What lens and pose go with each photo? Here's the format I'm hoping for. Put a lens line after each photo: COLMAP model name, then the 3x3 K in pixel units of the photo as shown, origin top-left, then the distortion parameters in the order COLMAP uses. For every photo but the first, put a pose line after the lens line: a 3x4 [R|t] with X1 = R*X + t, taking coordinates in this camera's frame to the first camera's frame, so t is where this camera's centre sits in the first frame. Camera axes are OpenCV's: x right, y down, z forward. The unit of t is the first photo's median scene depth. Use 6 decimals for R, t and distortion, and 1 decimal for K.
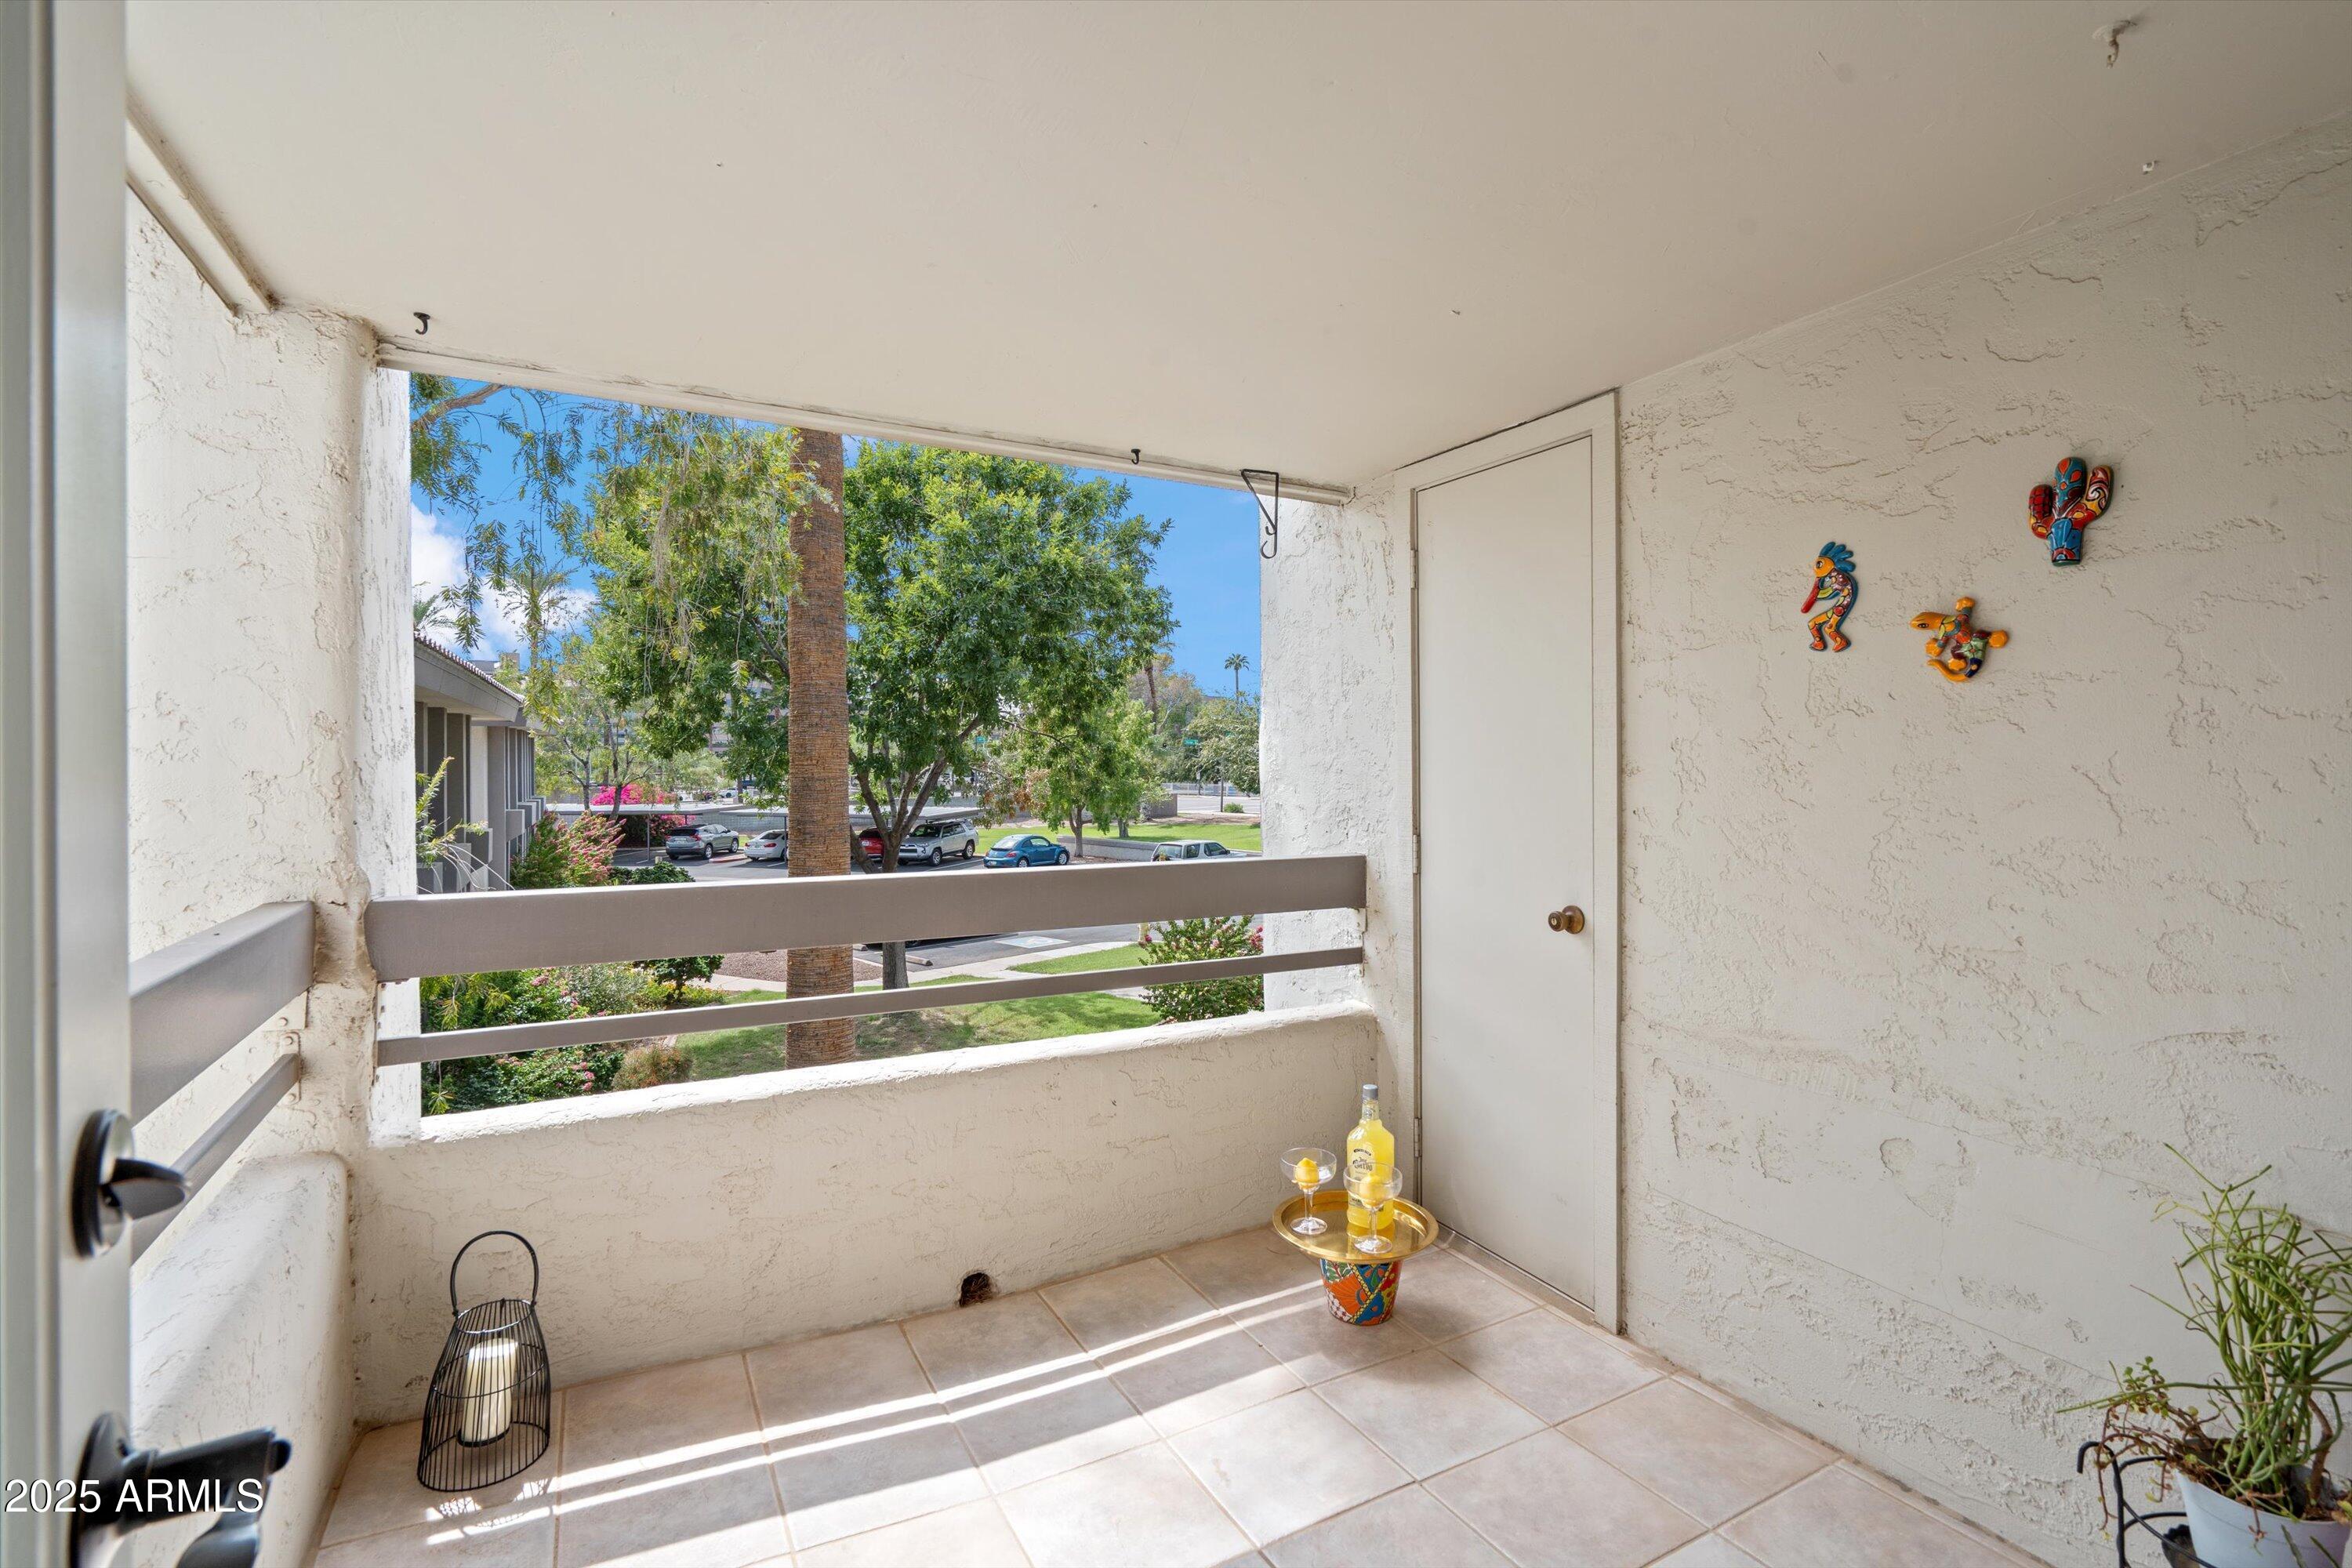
lens RADIAL K [[1072.1, 0, 1174.2], [0, 1072.1, 762.8], [0, 0, 1]] dist [-0.004244, 0.003268]
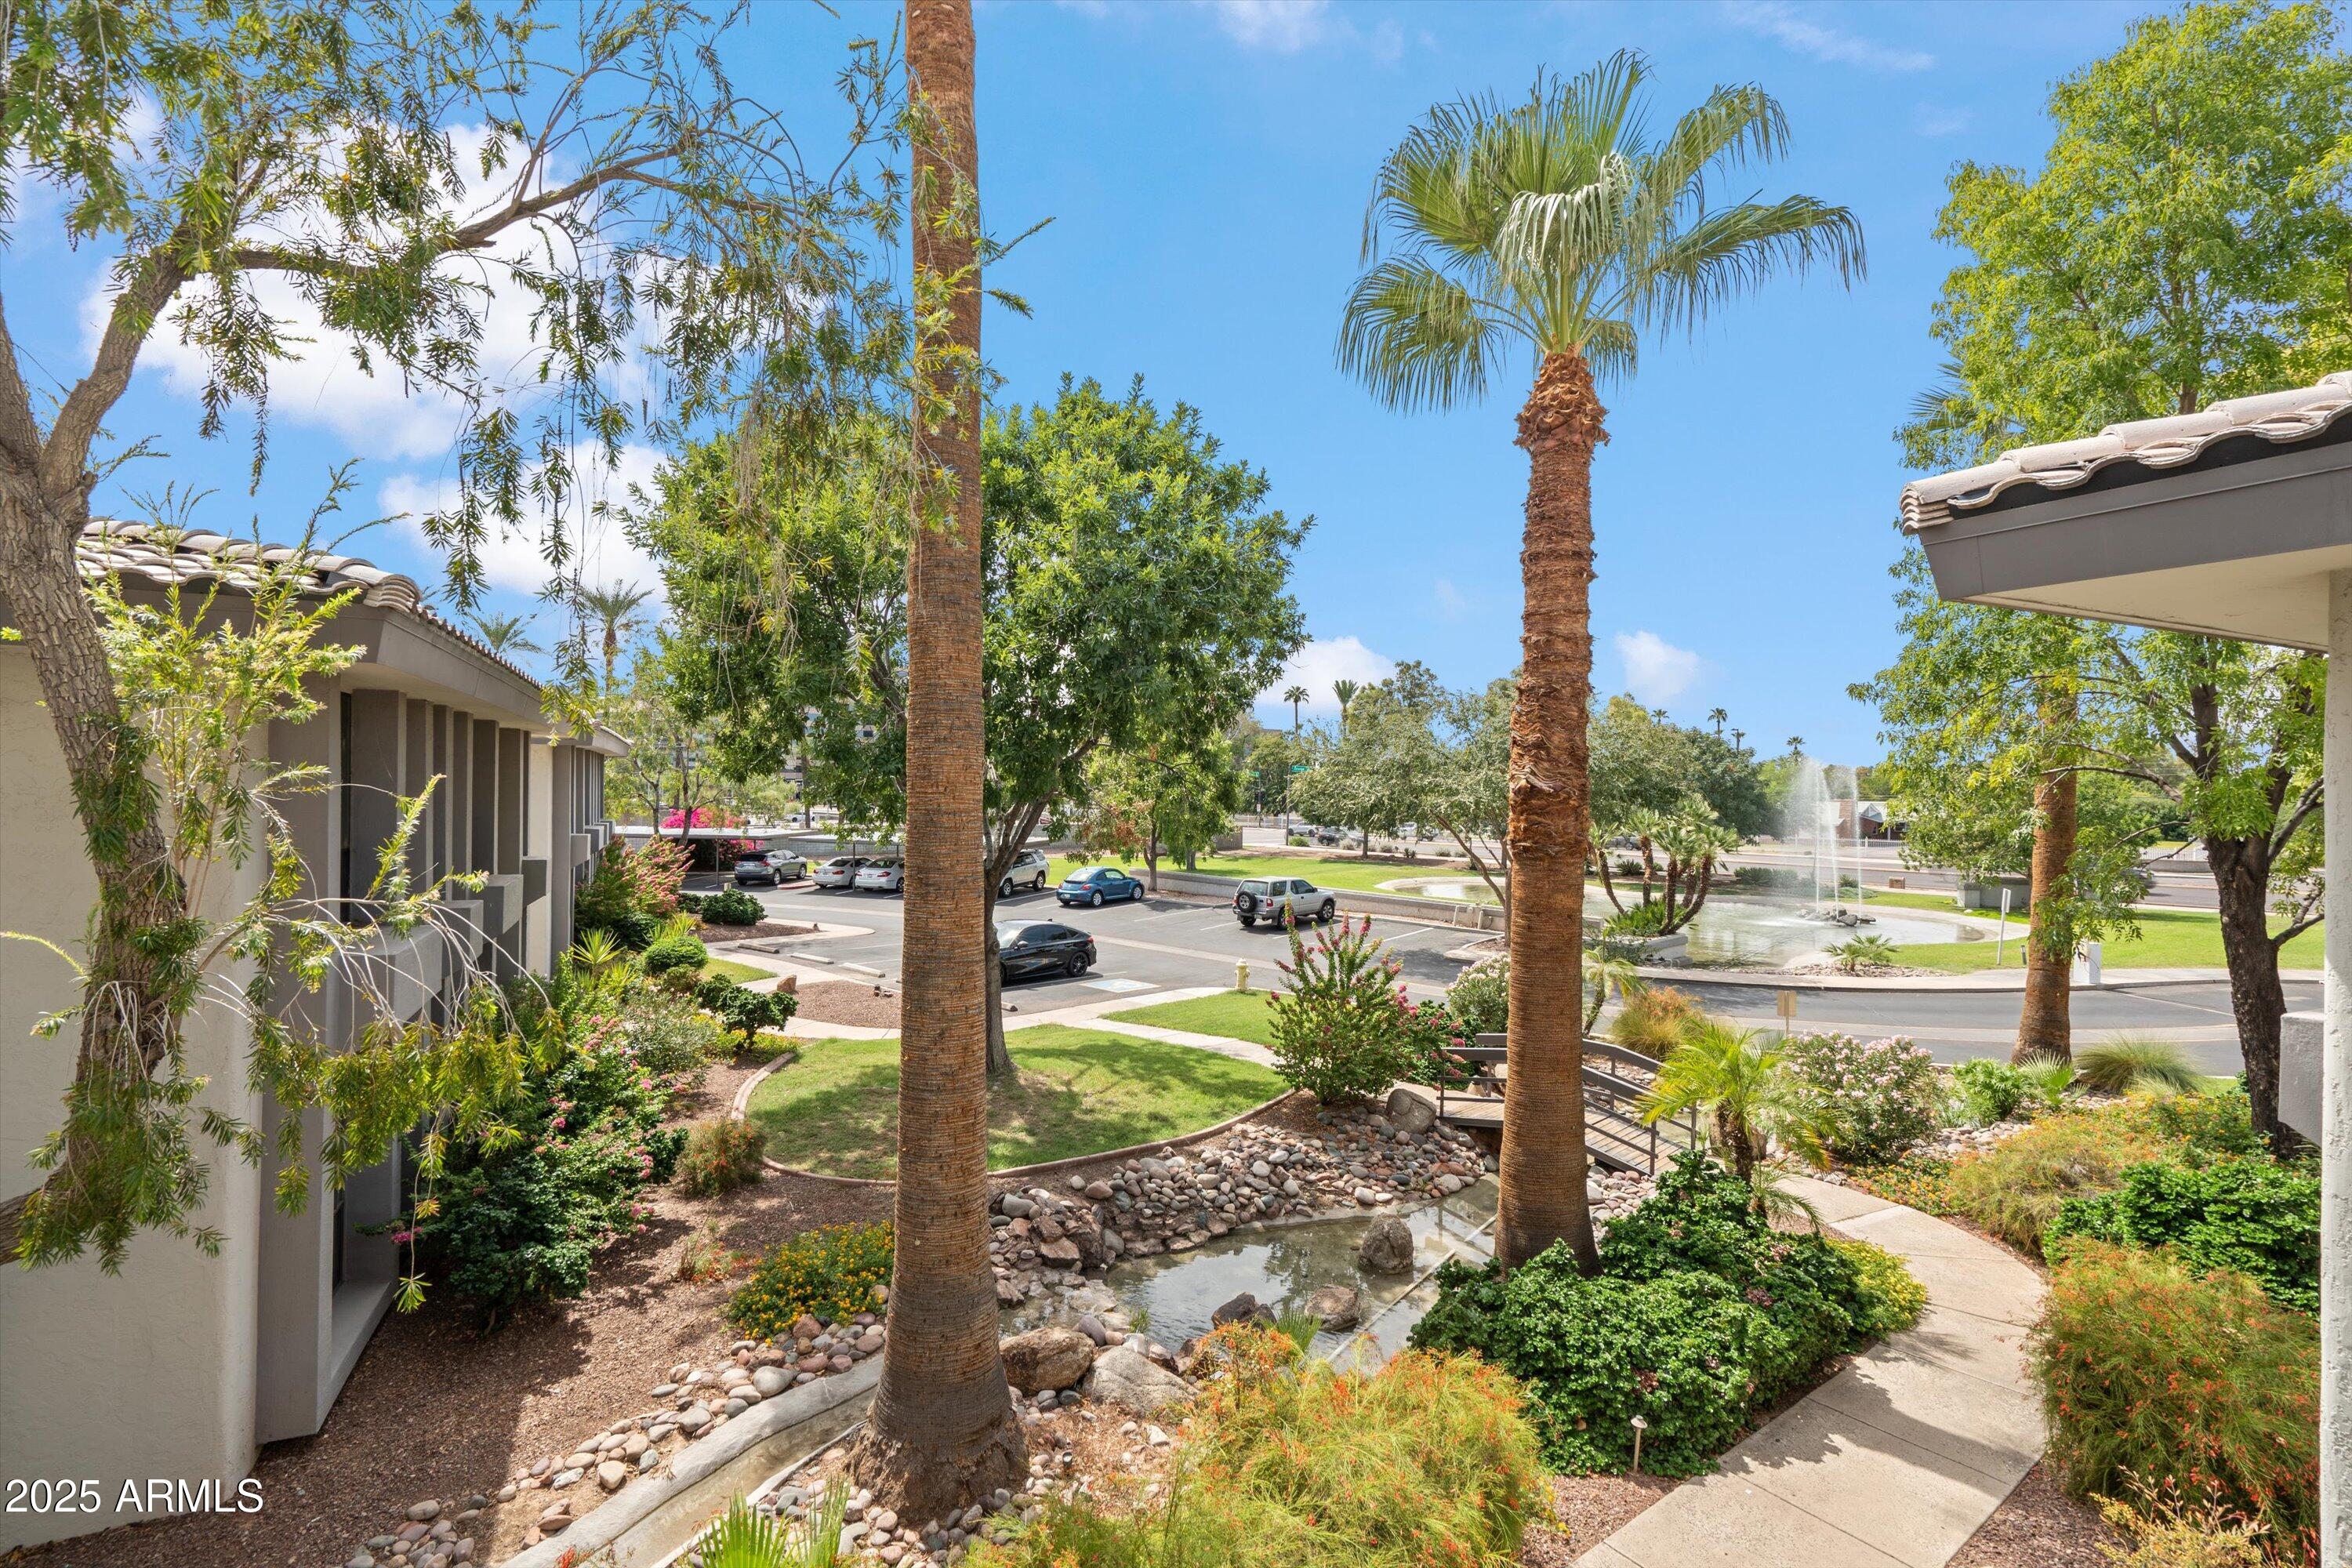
lens RADIAL K [[1072.1, 0, 1179.2], [0, 1072.1, 800.5], [0, 0, 1]] dist [-0.004244, 0.003268]
pose [[0.998637, 0.016379, -0.049555, -0.058343], [-0.016087, 0.999851, 0.006285, -0.000173], [0.049650, -0.005480, 0.998752, 0.115018]]
